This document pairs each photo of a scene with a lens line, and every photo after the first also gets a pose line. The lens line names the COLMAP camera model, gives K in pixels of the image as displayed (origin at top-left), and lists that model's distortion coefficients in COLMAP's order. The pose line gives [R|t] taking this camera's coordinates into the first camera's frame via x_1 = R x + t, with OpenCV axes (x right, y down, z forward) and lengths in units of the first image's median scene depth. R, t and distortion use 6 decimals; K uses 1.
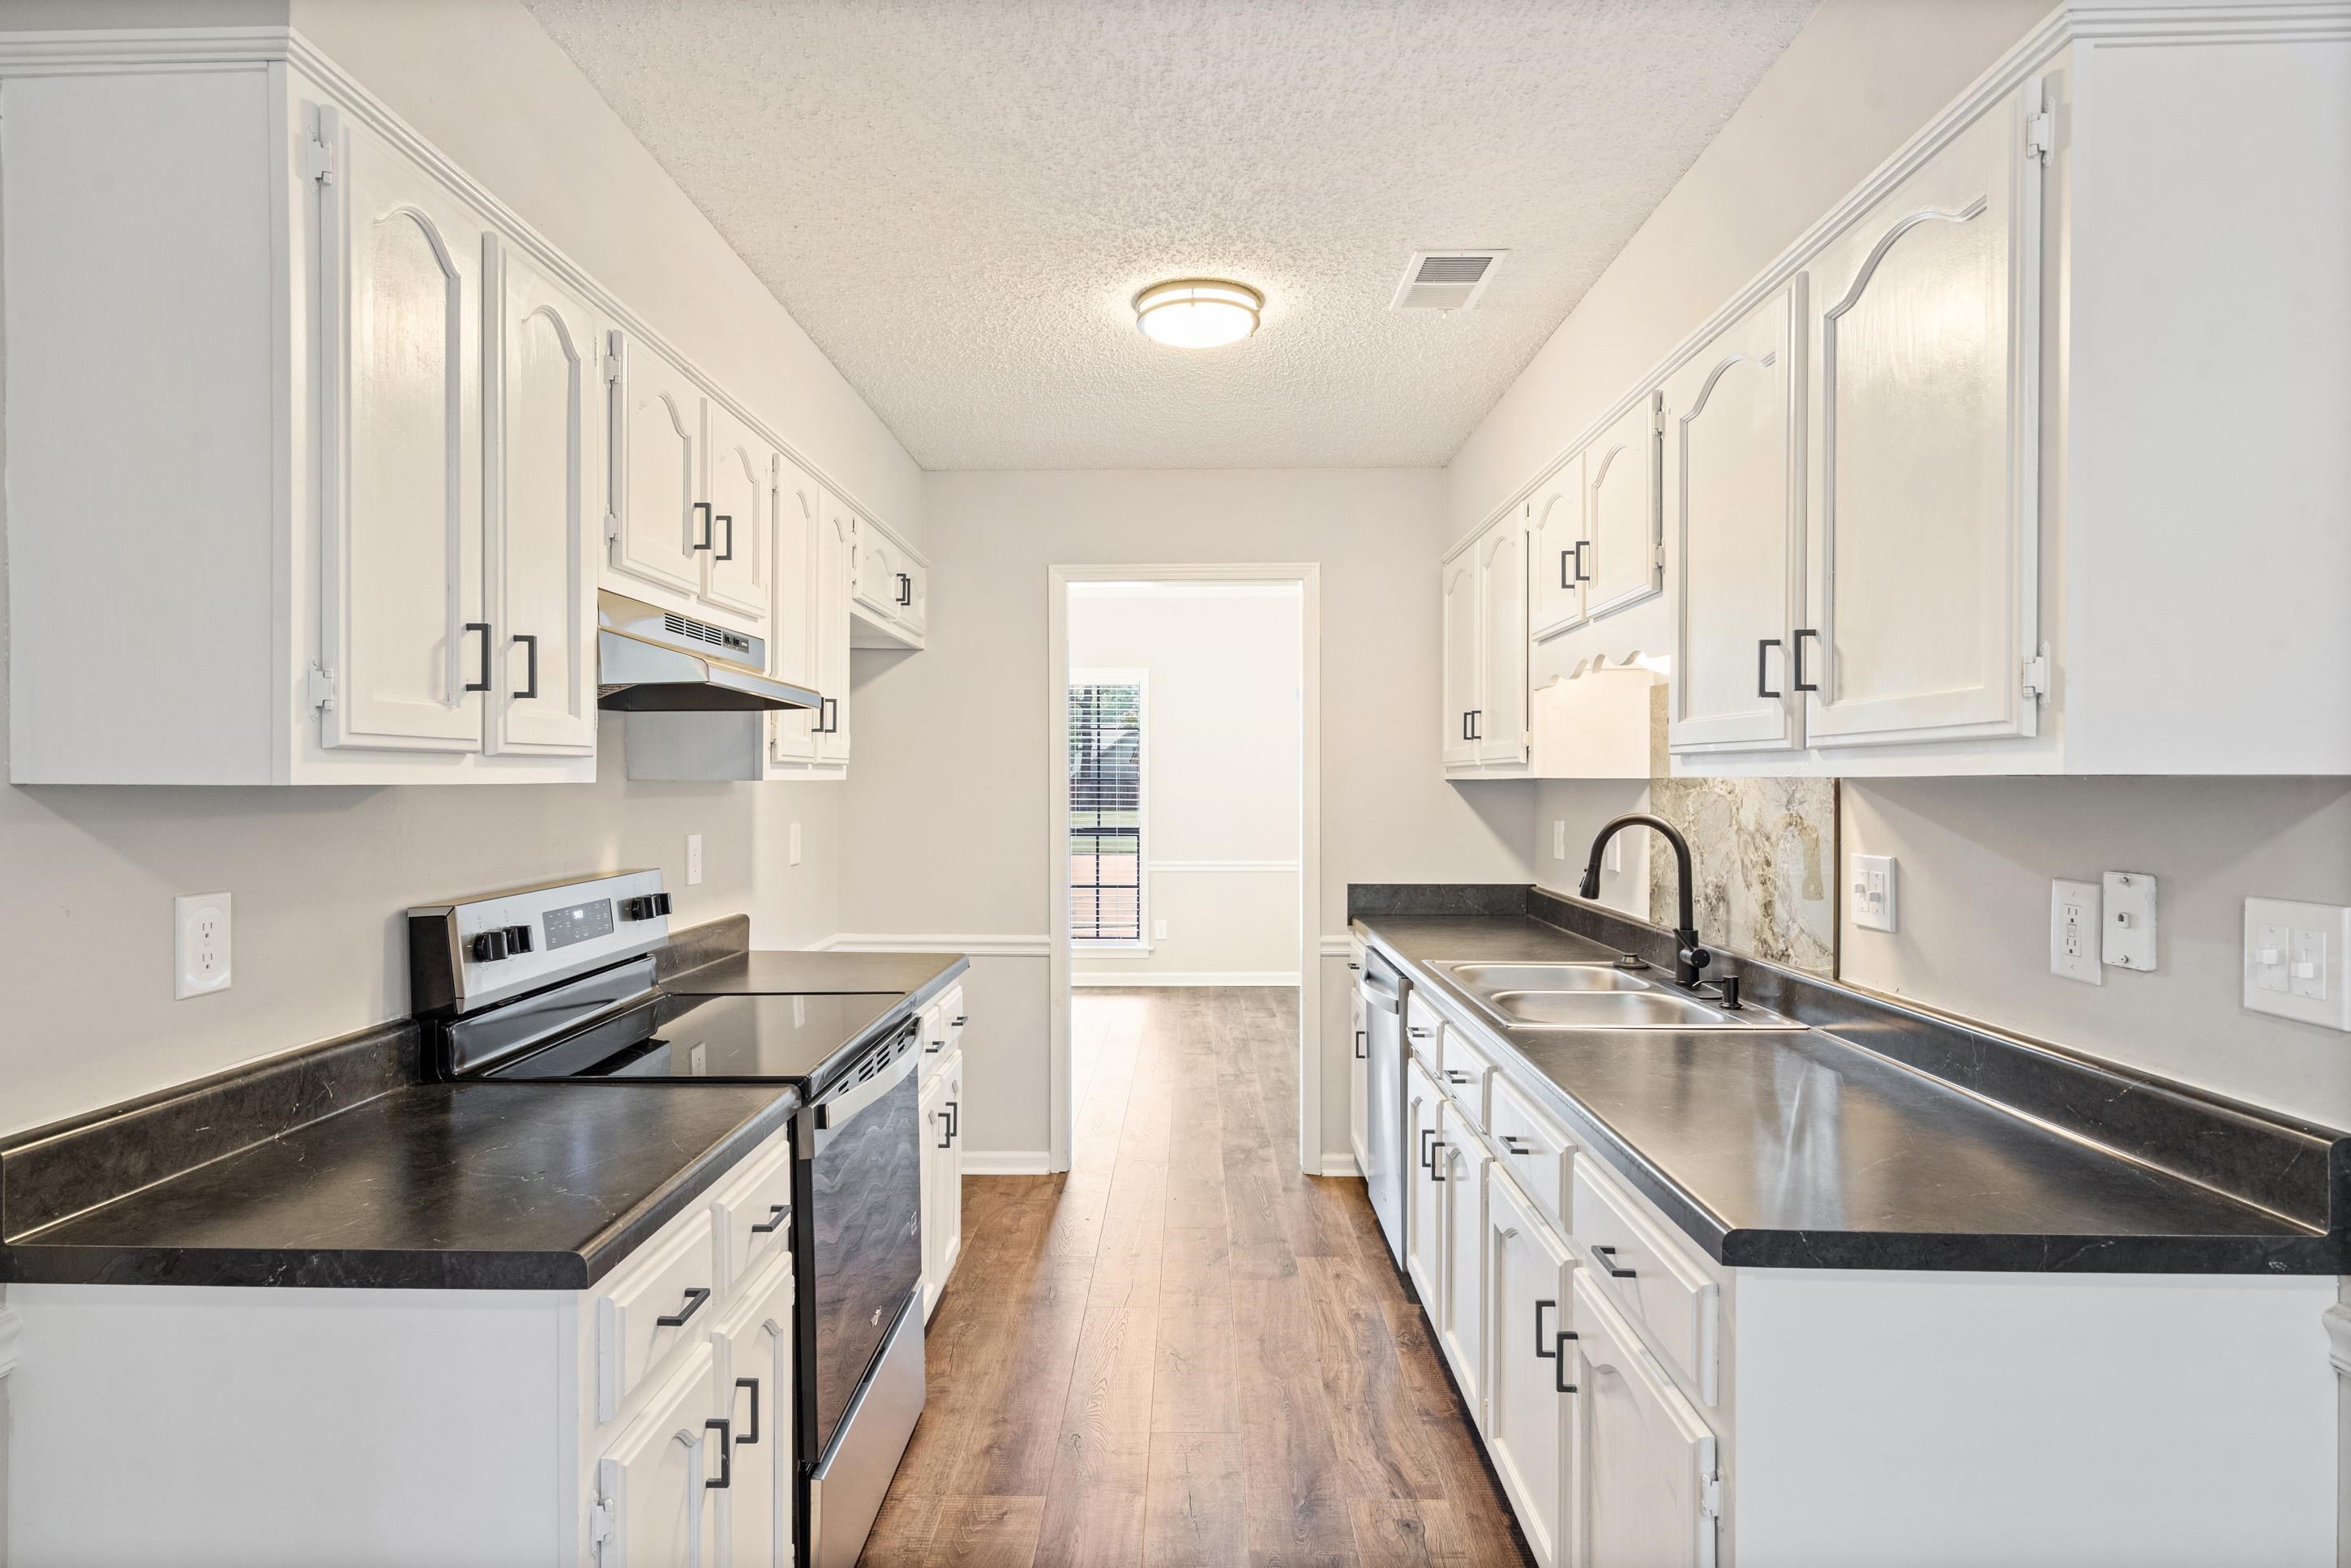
lens RADIAL K [[1177.6, 0, 1159.7], [0, 1177.6, 805.1], [0, 0, 1]] dist [0.001192, -0.000100]
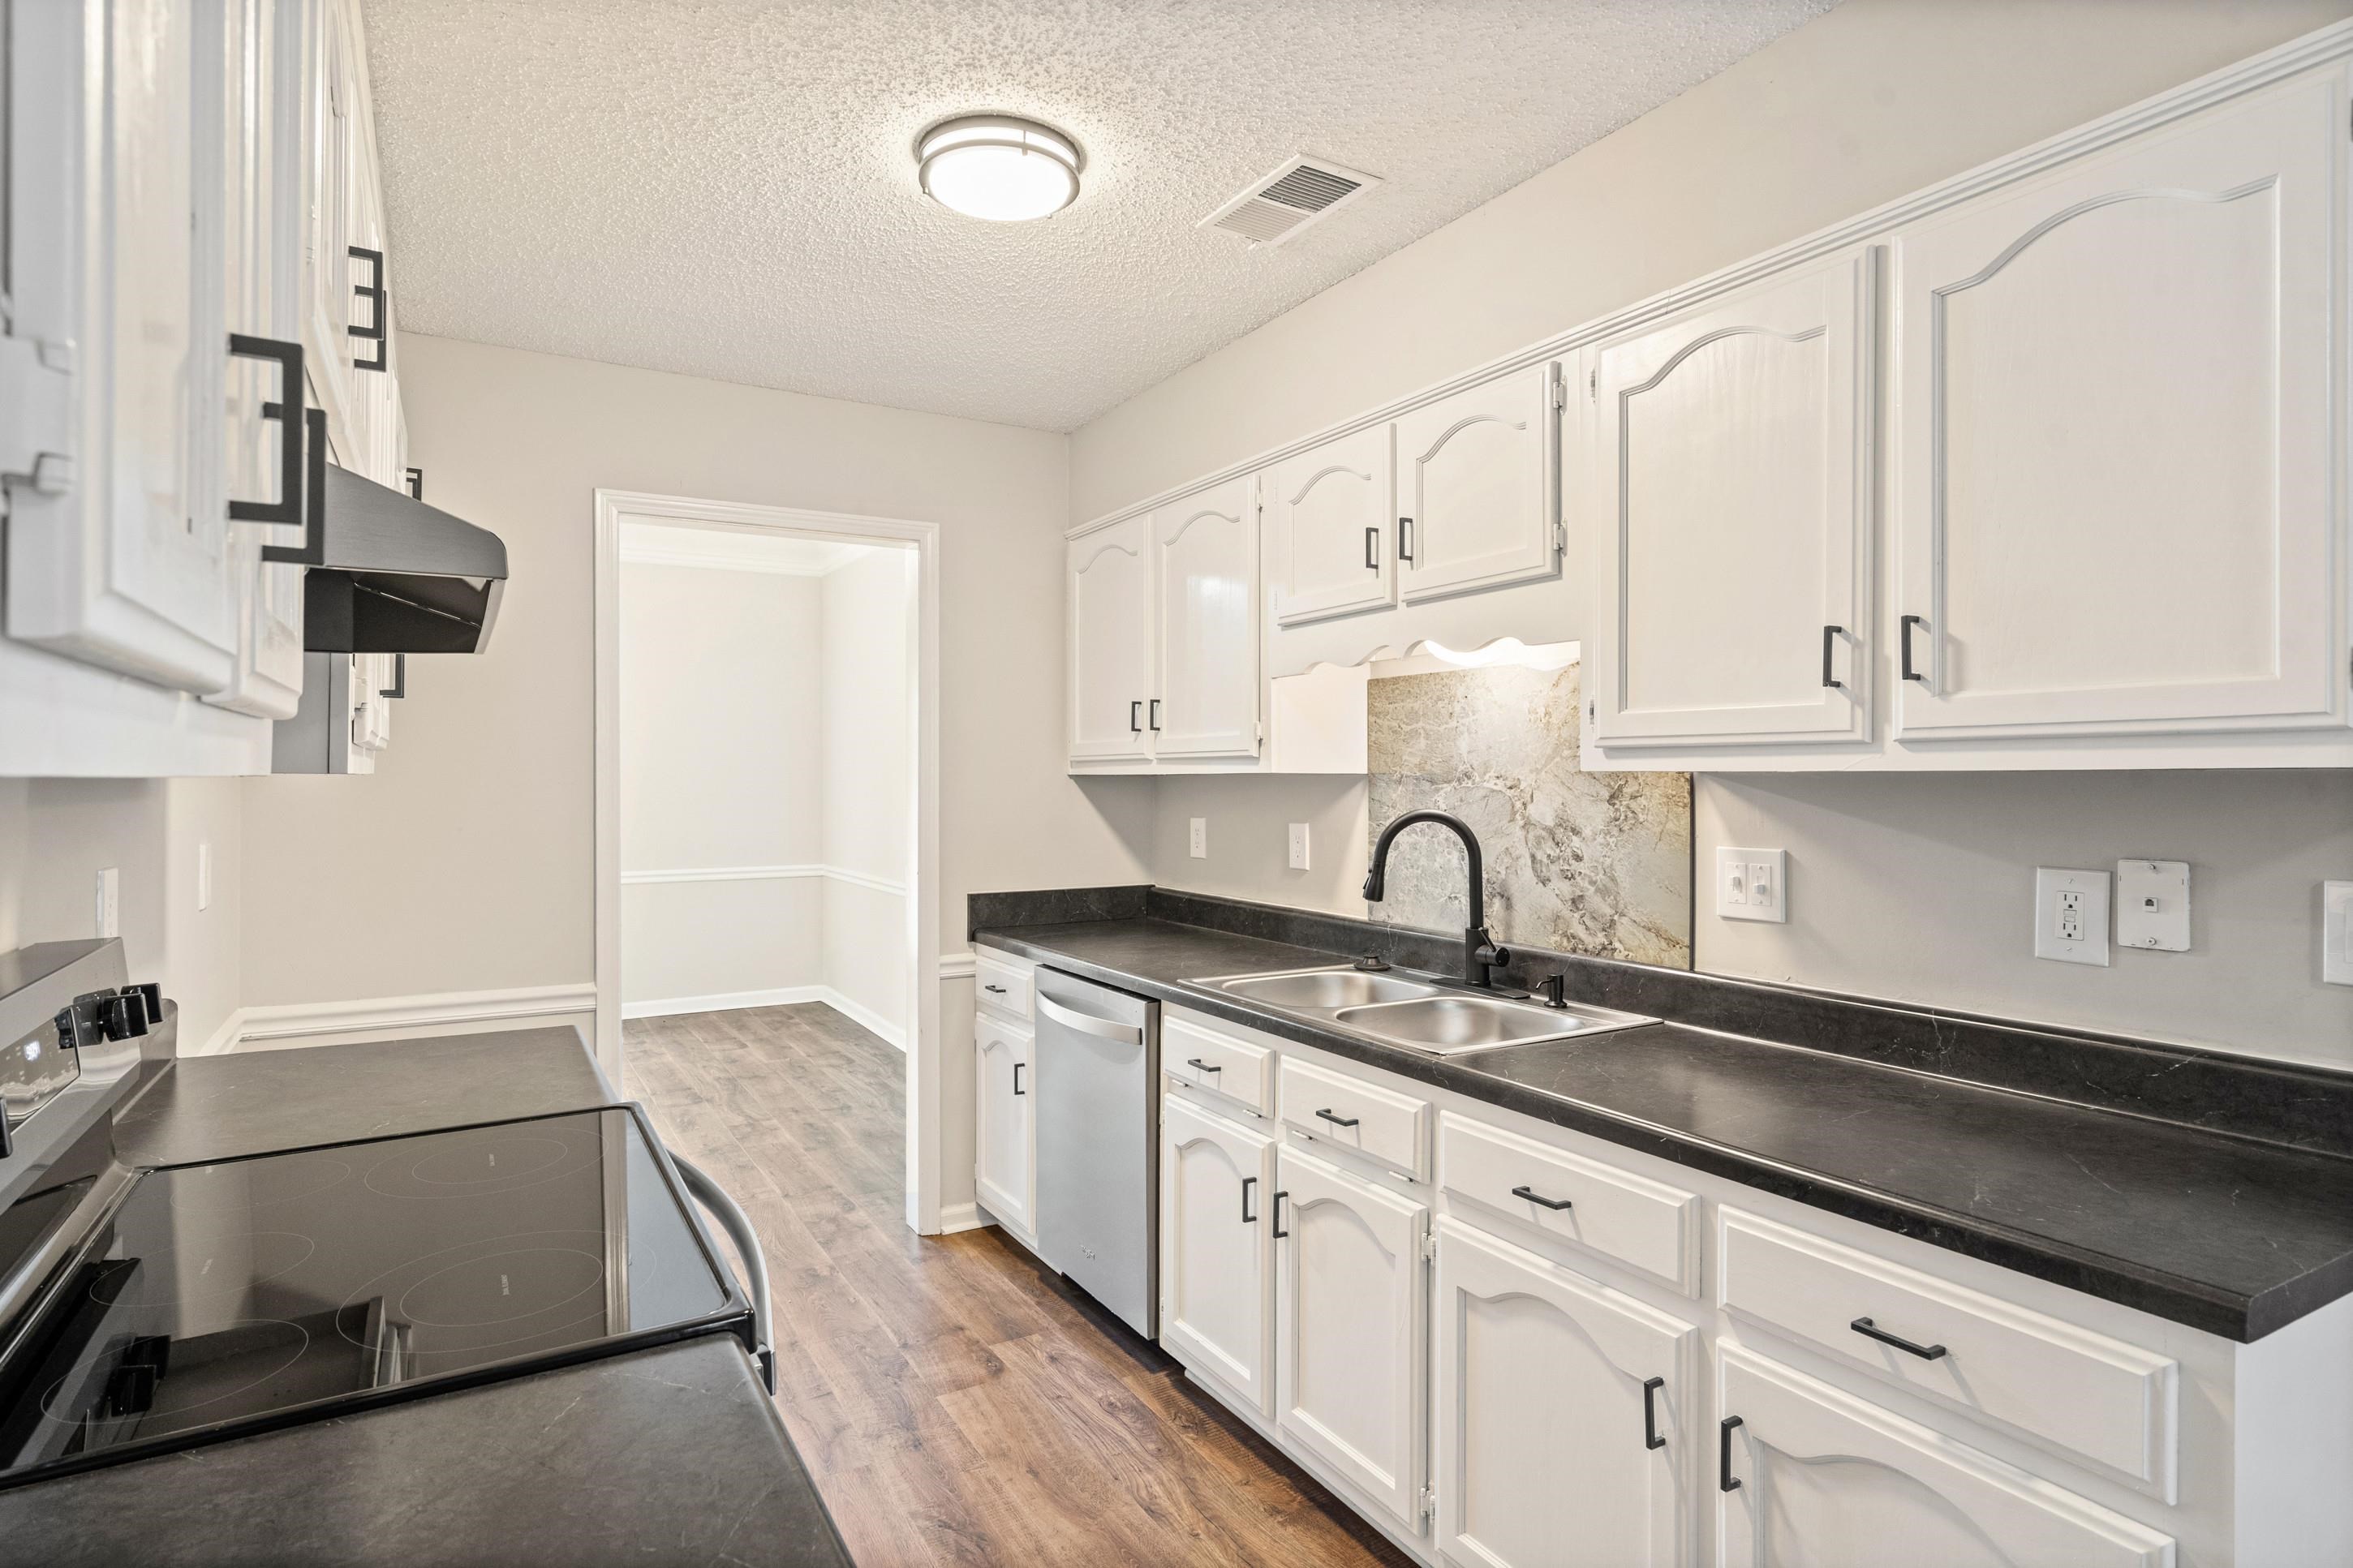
lens RADIAL K [[1178.4, 0, 1132.0], [0, 1178.4, 790.7], [0, 0, 1]] dist [0.001192, -0.000100]
pose [[0.863847, -0.005386, 0.503726, -0.297154], [0.010238, 0.999924, -0.006866, -0.004659], [-0.503651, 0.011088, 0.863836, 0.306865]]
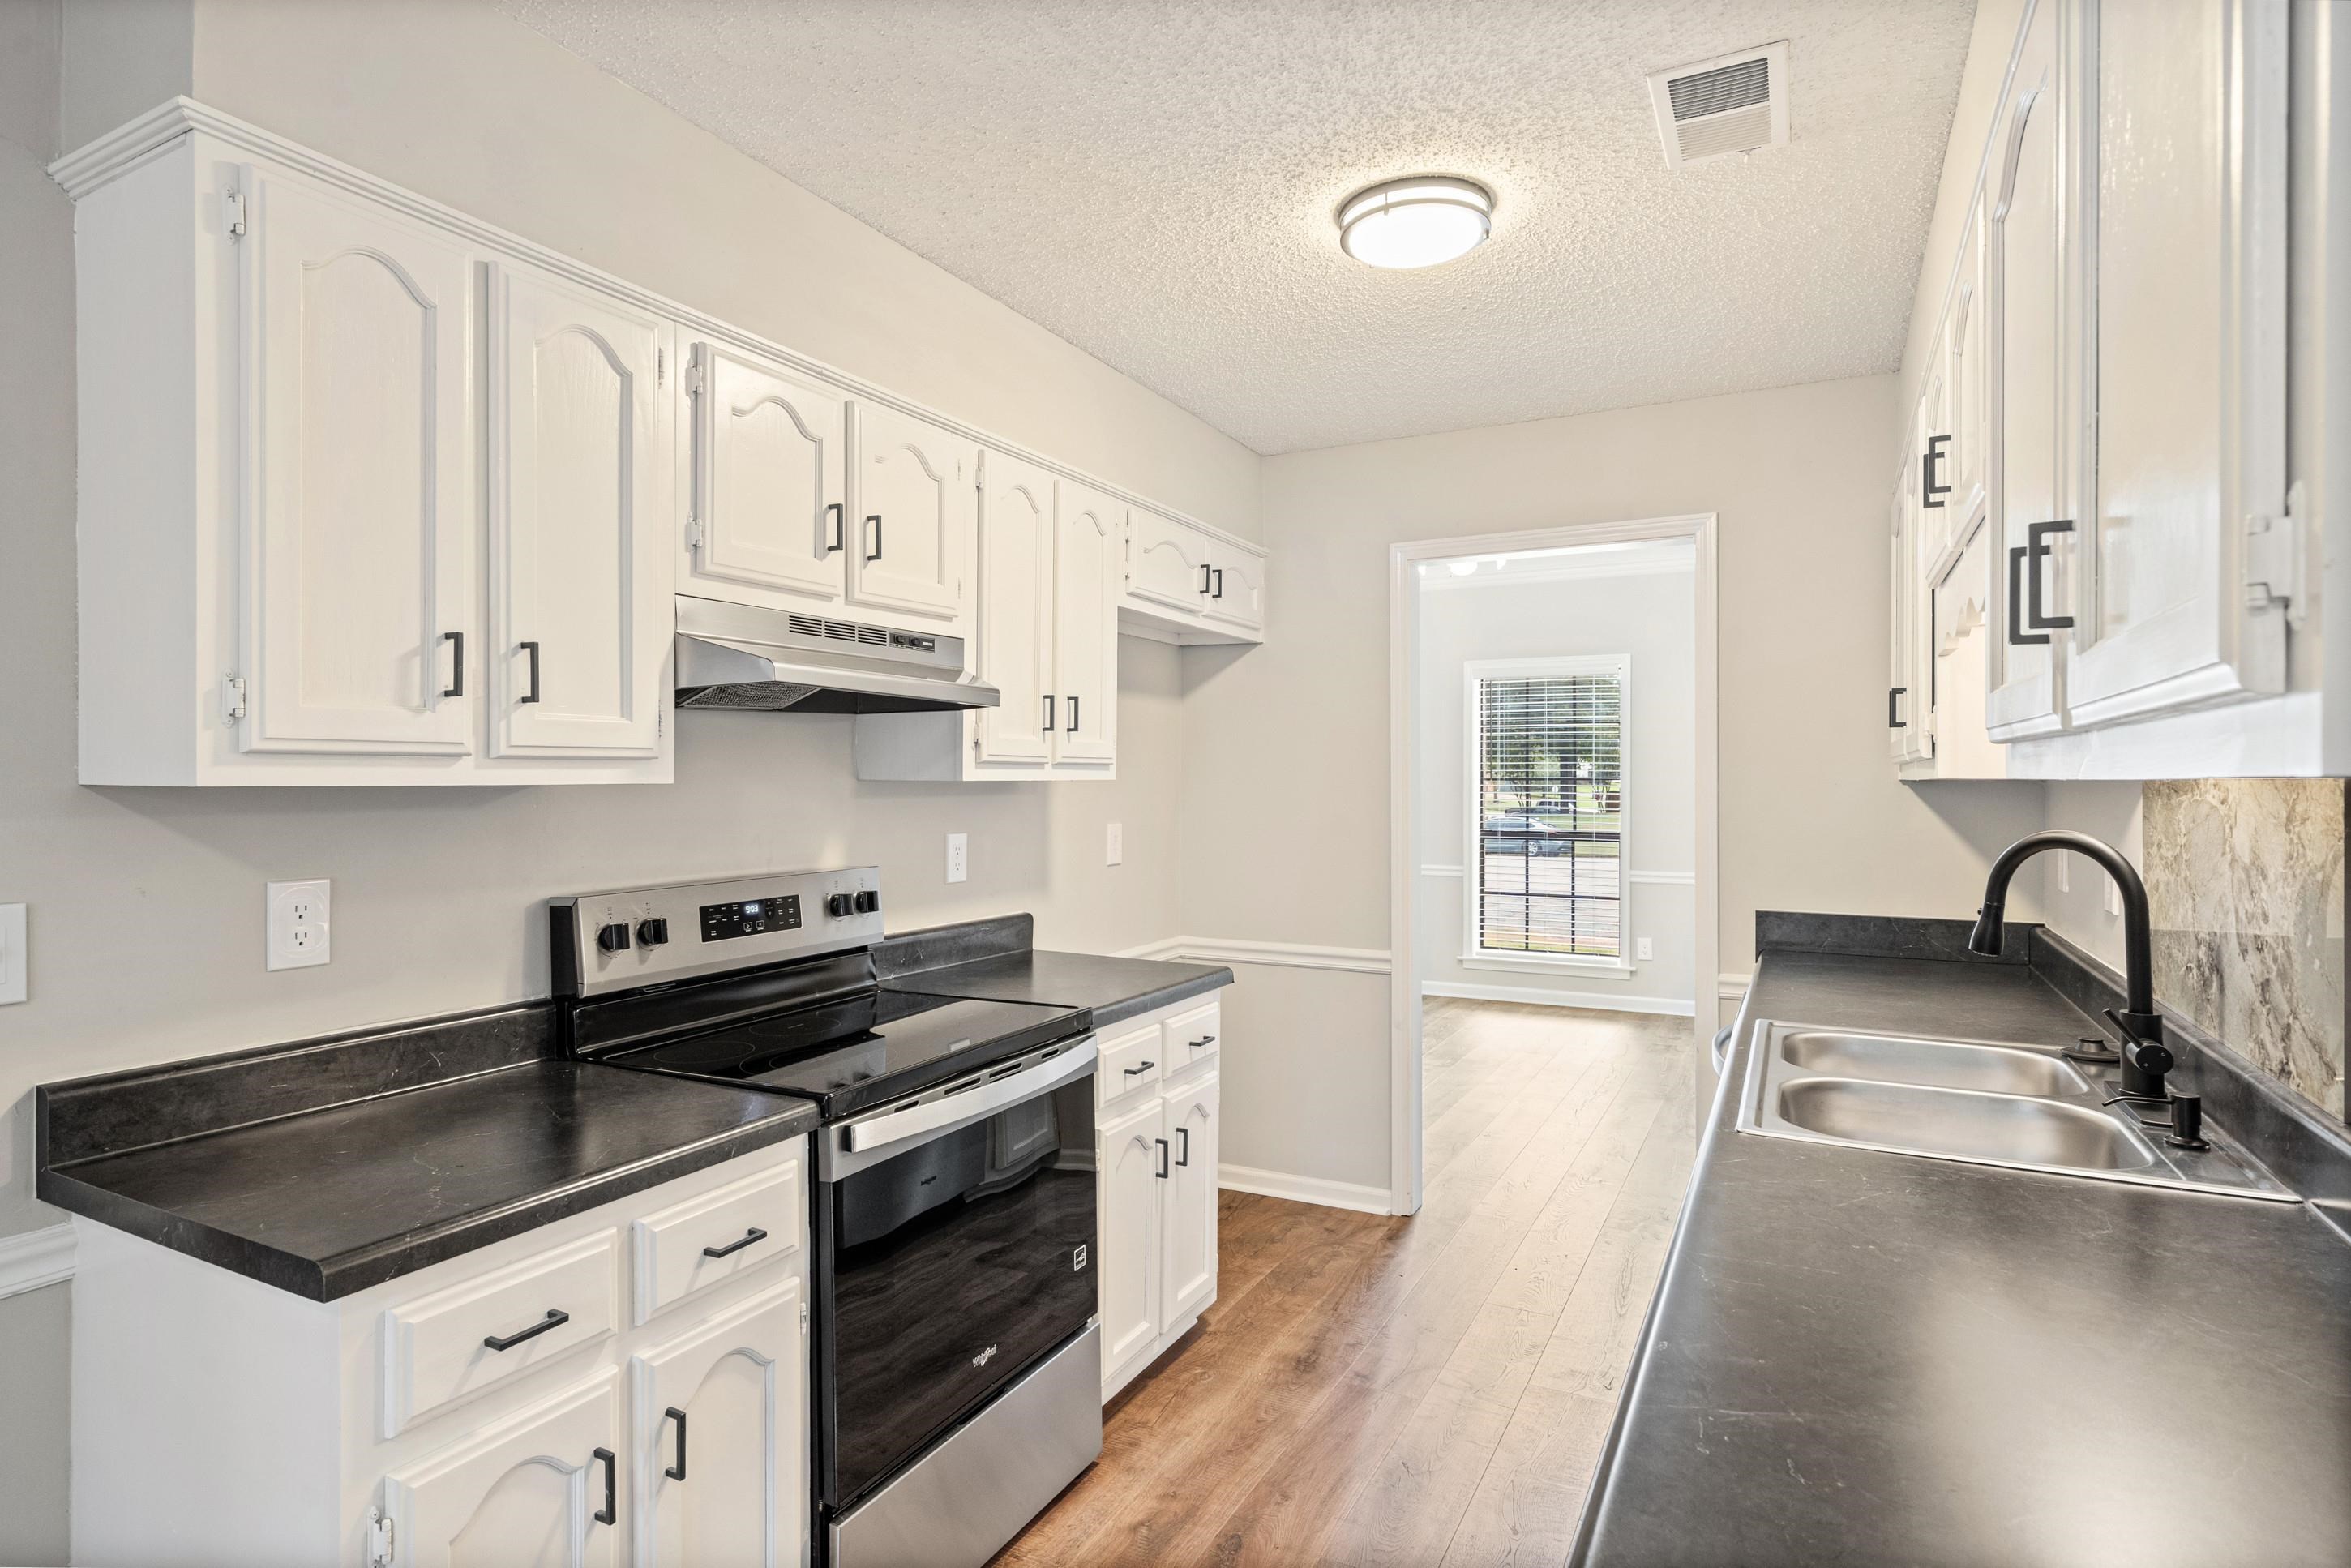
lens RADIAL K [[1177.6, 0, 1175.8], [0, 1177.6, 788.7], [0, 0, 1]] dist [0.001192, -0.000100]
pose [[0.901361, 0.004456, -0.433045, 0.254640], [-0.009915, 0.999897, -0.010350, -0.005772], [0.432955, 0.013623, 0.901313, 0.186387]]
